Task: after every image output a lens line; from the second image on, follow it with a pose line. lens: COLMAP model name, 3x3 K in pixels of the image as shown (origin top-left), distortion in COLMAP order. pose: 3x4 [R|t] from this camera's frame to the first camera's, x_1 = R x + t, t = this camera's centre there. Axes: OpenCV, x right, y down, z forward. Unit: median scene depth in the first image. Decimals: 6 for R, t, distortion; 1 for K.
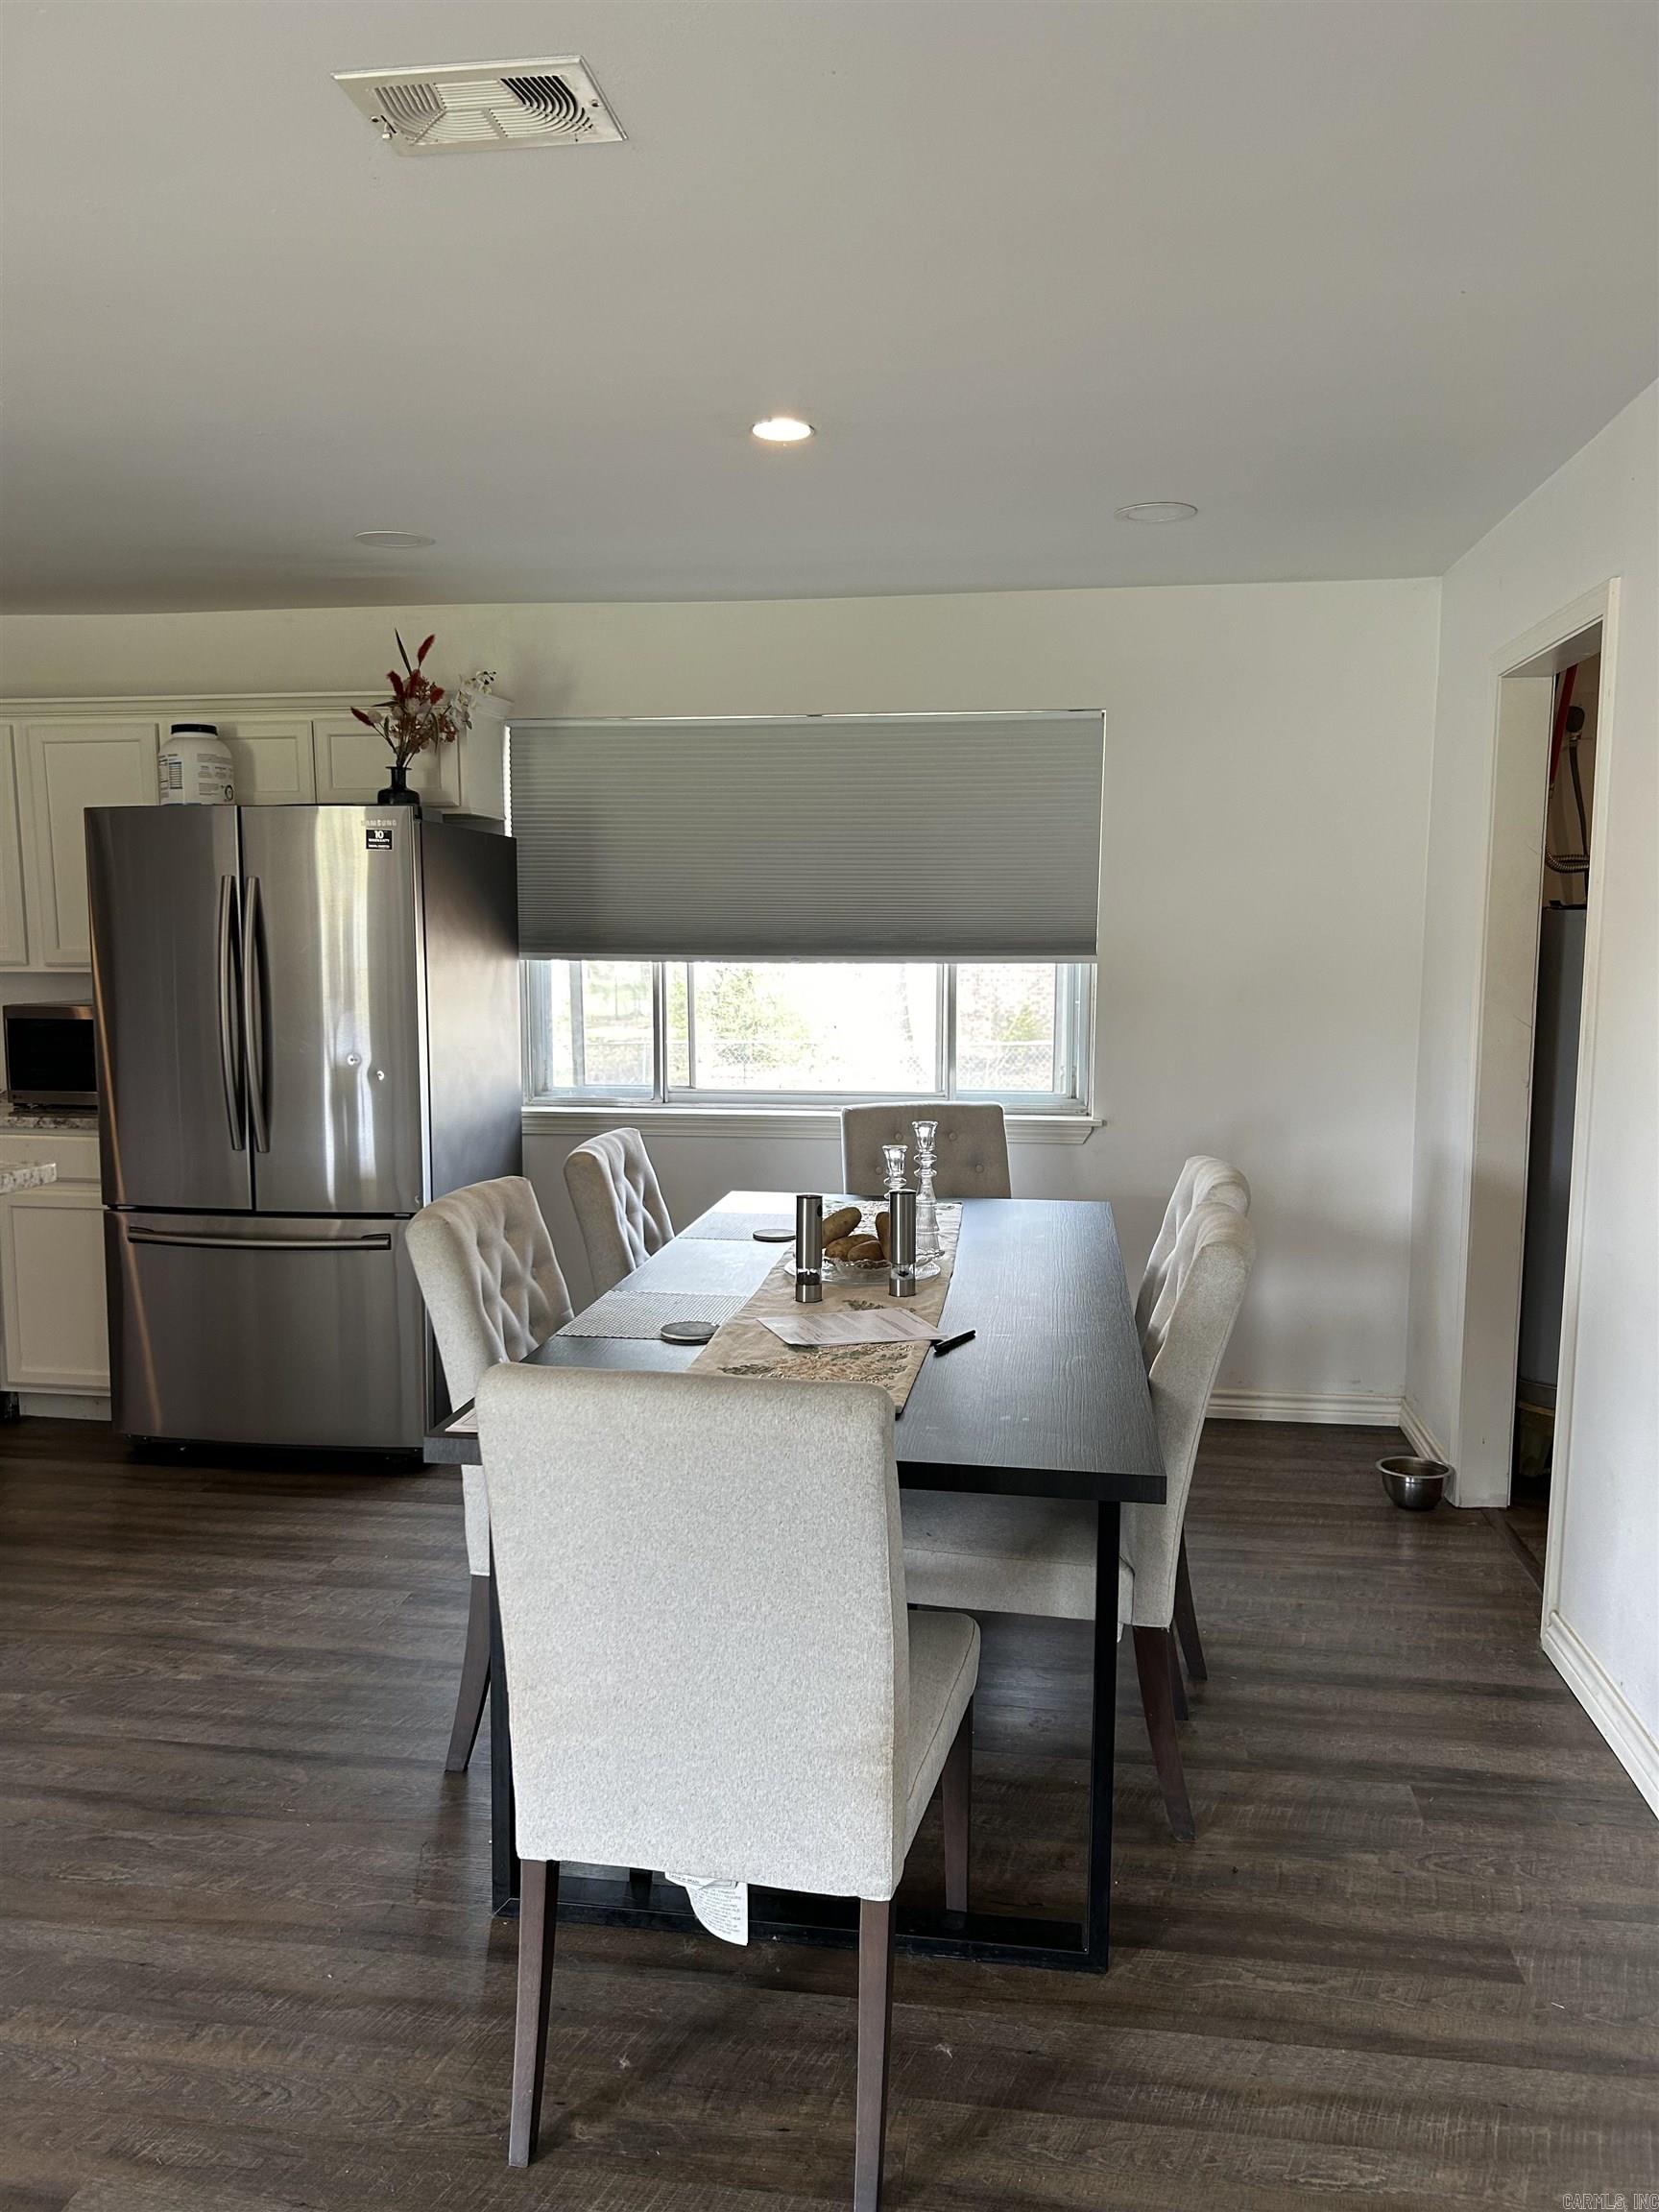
lens RADIAL K [[1656.5, 0, 827.6], [0, 1656.5, 1125.4], [0, 0, 1]] dist [0.046543, -0.068173]
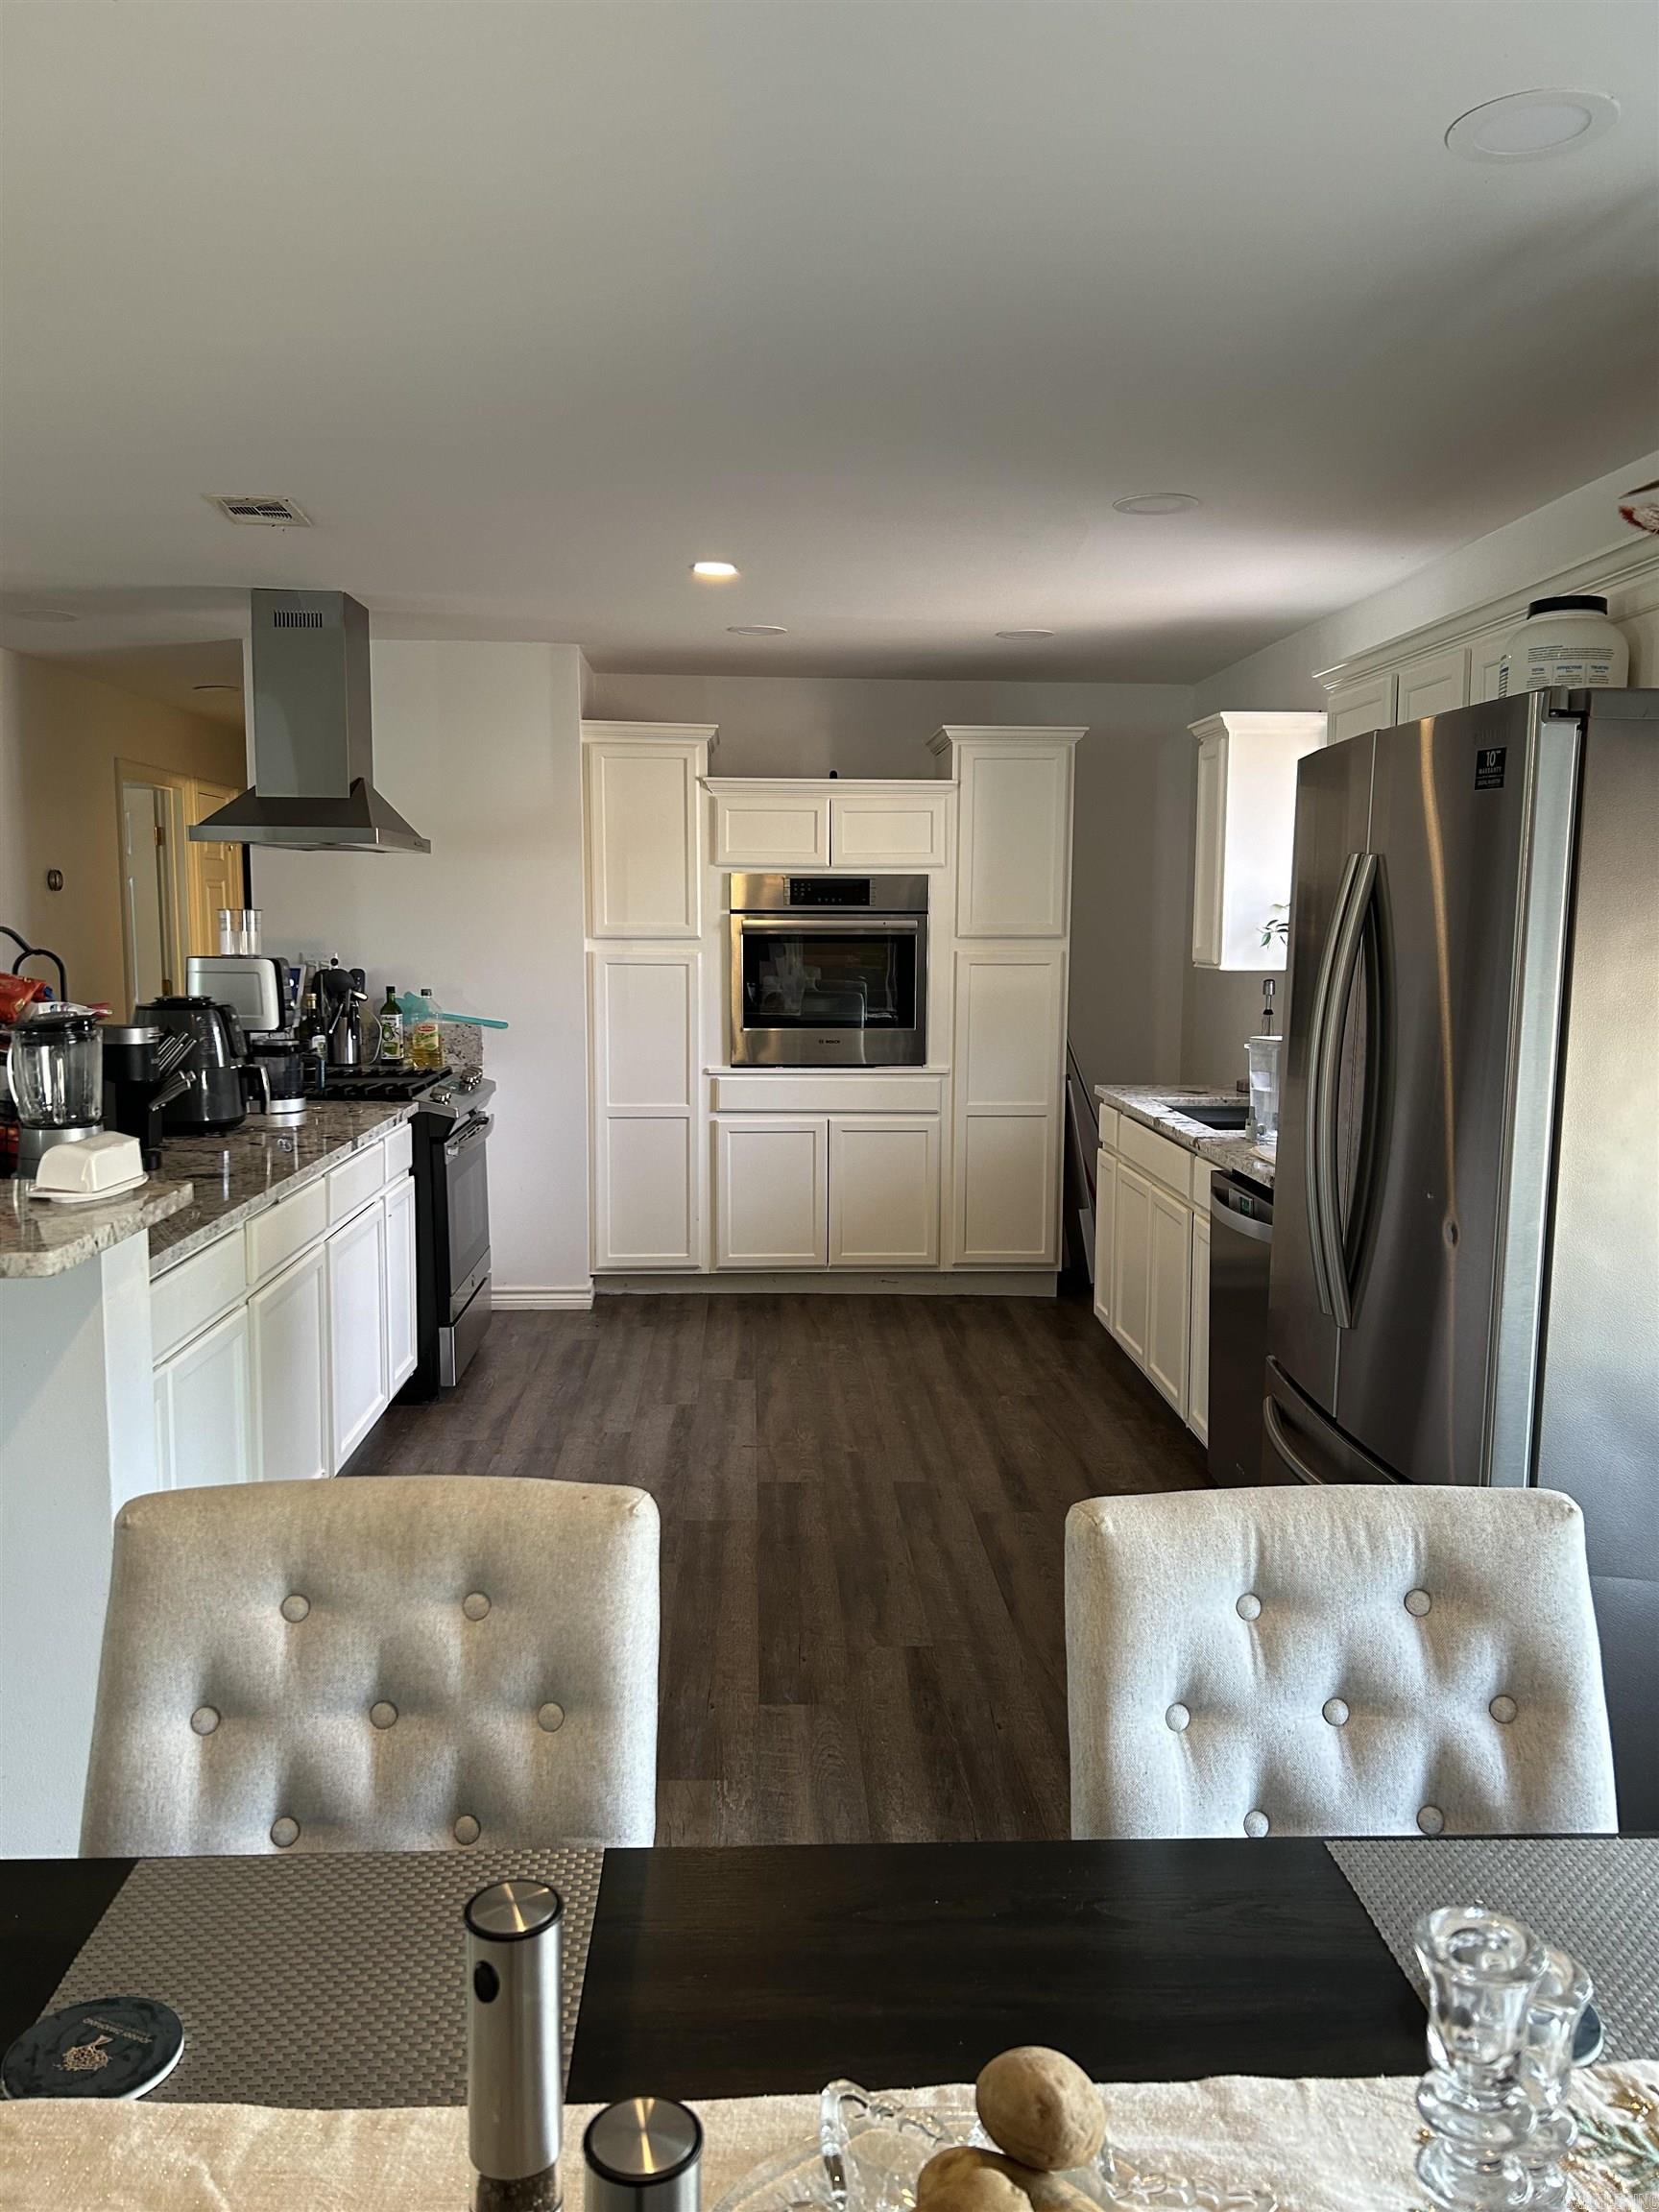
lens RADIAL K [[1657.6, 0, 829.1], [0, 1657.6, 1116.9], [0, 0, 1]] dist [0.059795, -0.005866]
pose [[0.185760, 0.117388, -0.975558, 0.176747], [-0.123410, 0.987764, 0.095357, -0.084868], [0.974815, 0.102680, 0.197974, 0.662122]]
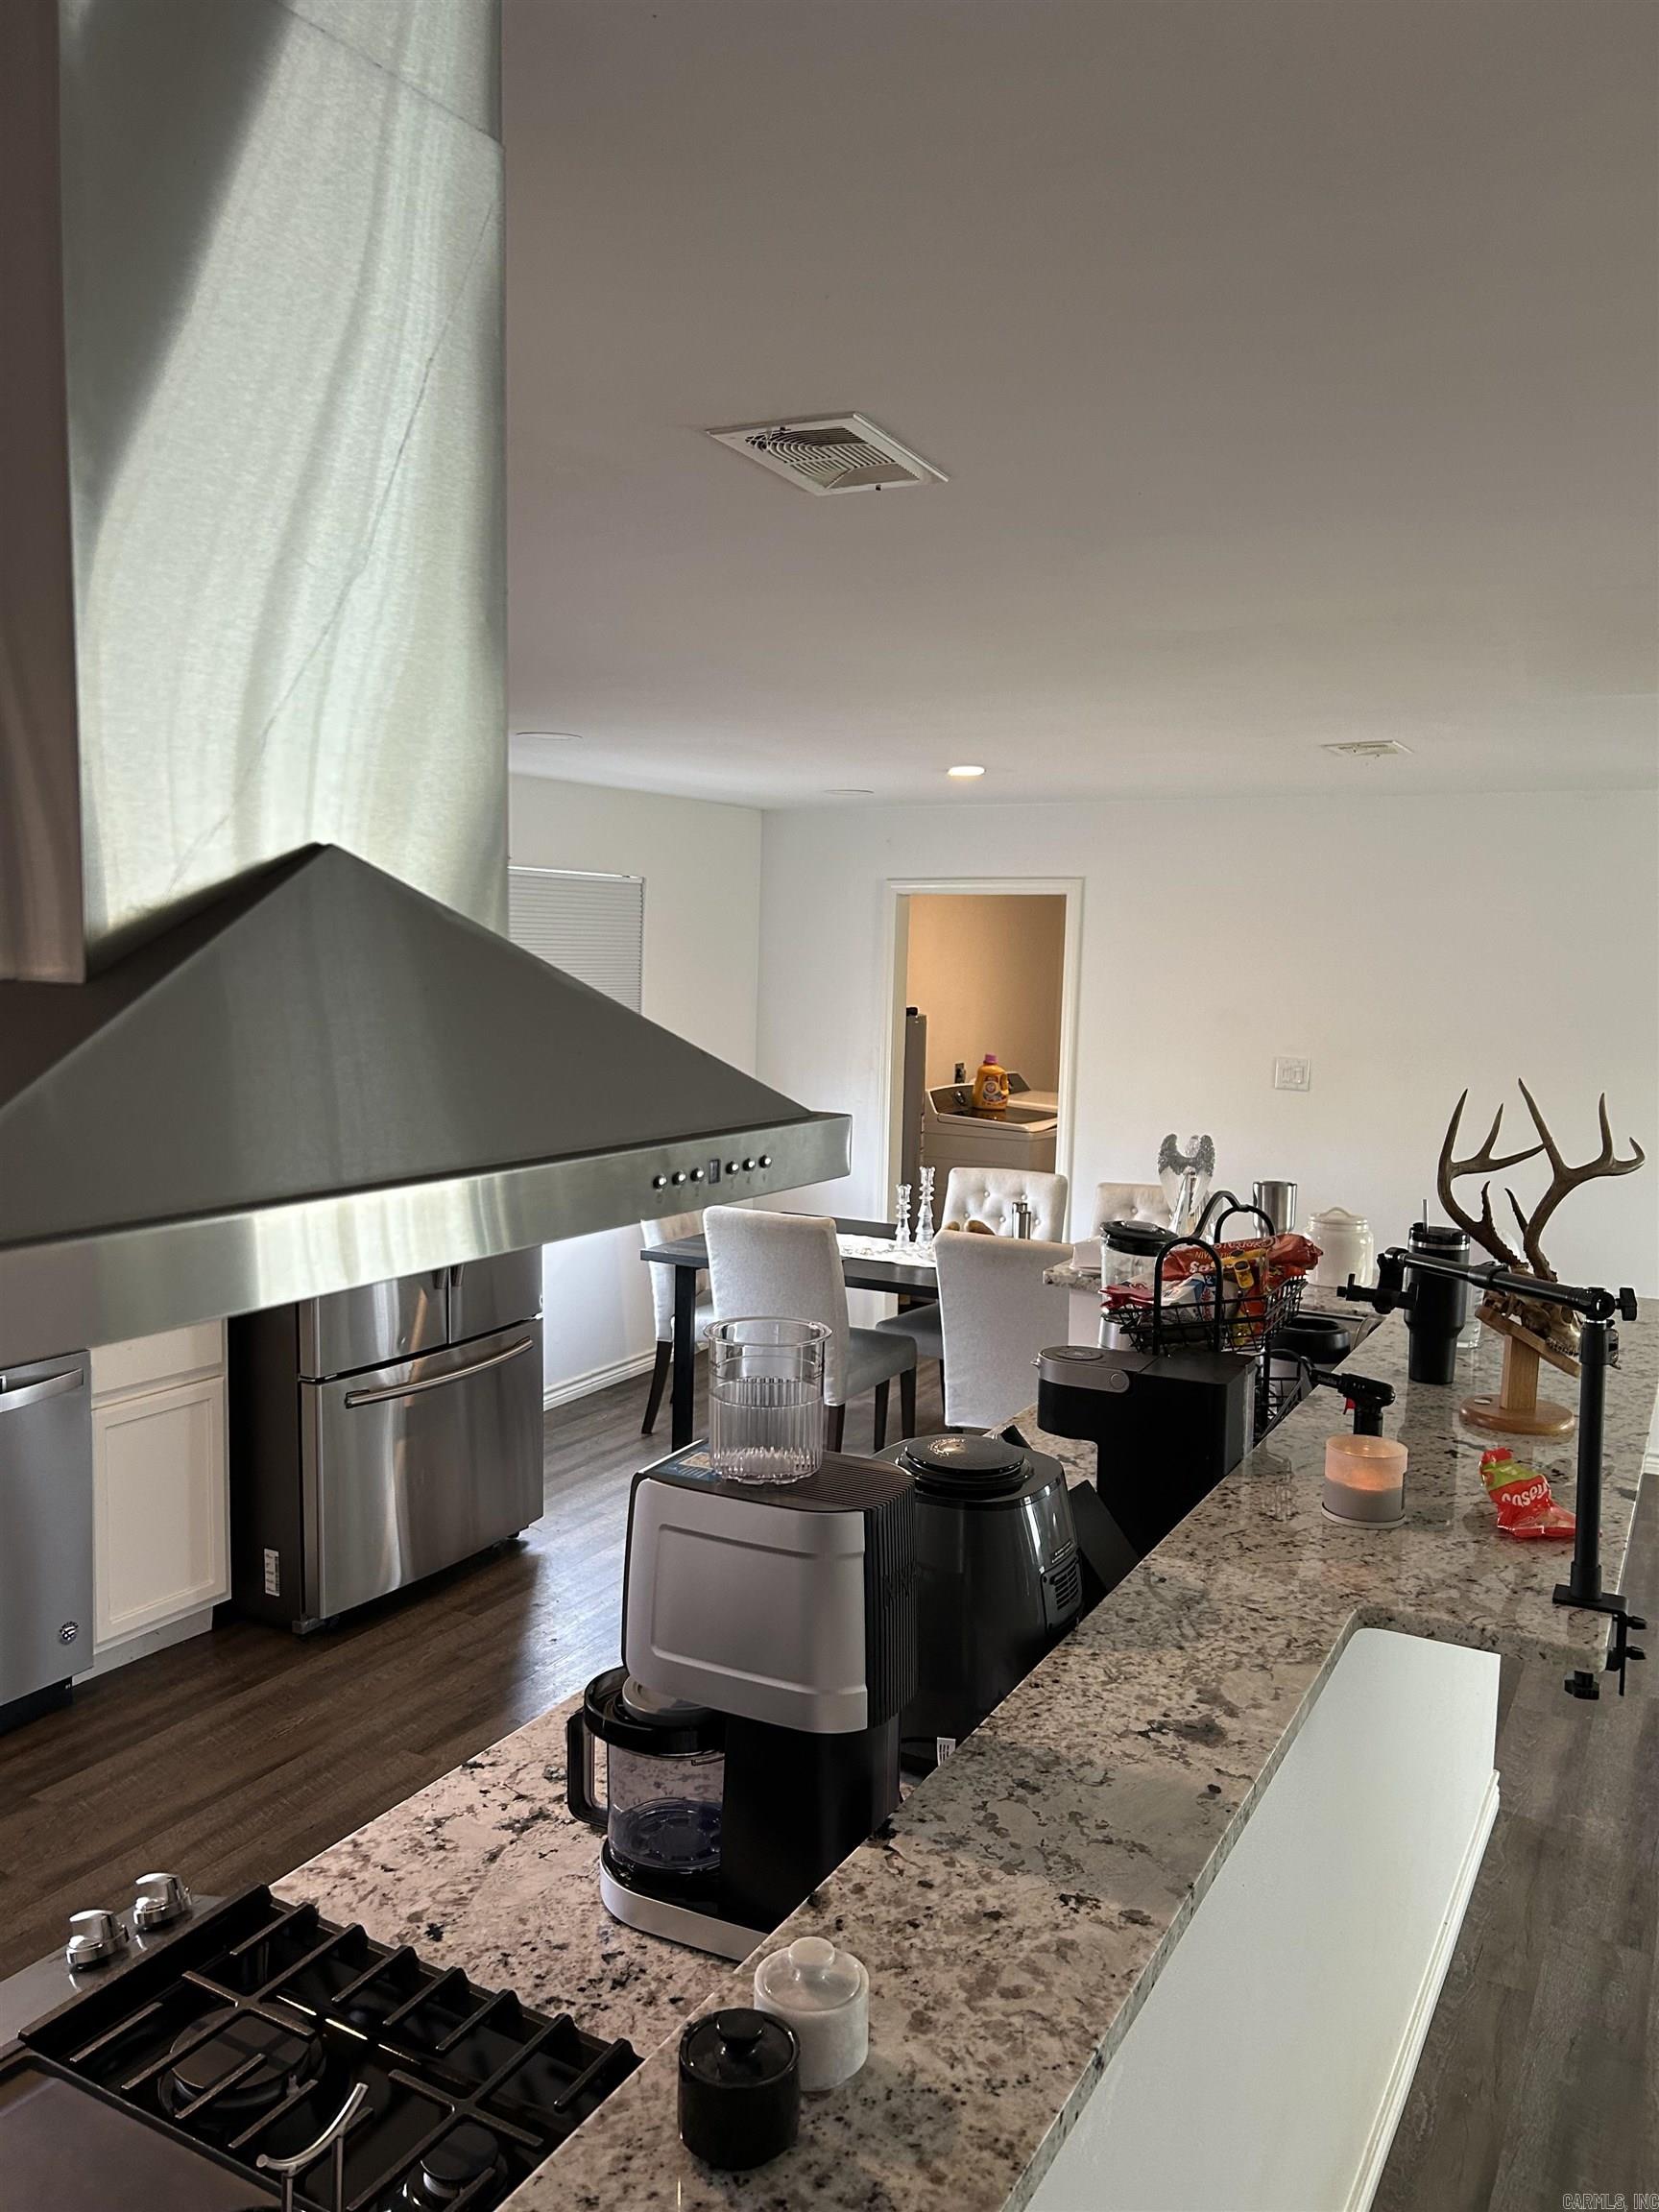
lens RADIAL K [[1637.2, 0, 829.5], [0, 1637.2, 1106.0], [0, 0, 1]] dist [0.003983, -0.008453]
pose [[0.350320, -0.087141, 0.932568, -1.148644], [0.092444, 0.994018, 0.058157, -0.128739], [-0.932057, 0.065837, 0.356280, 0.380348]]
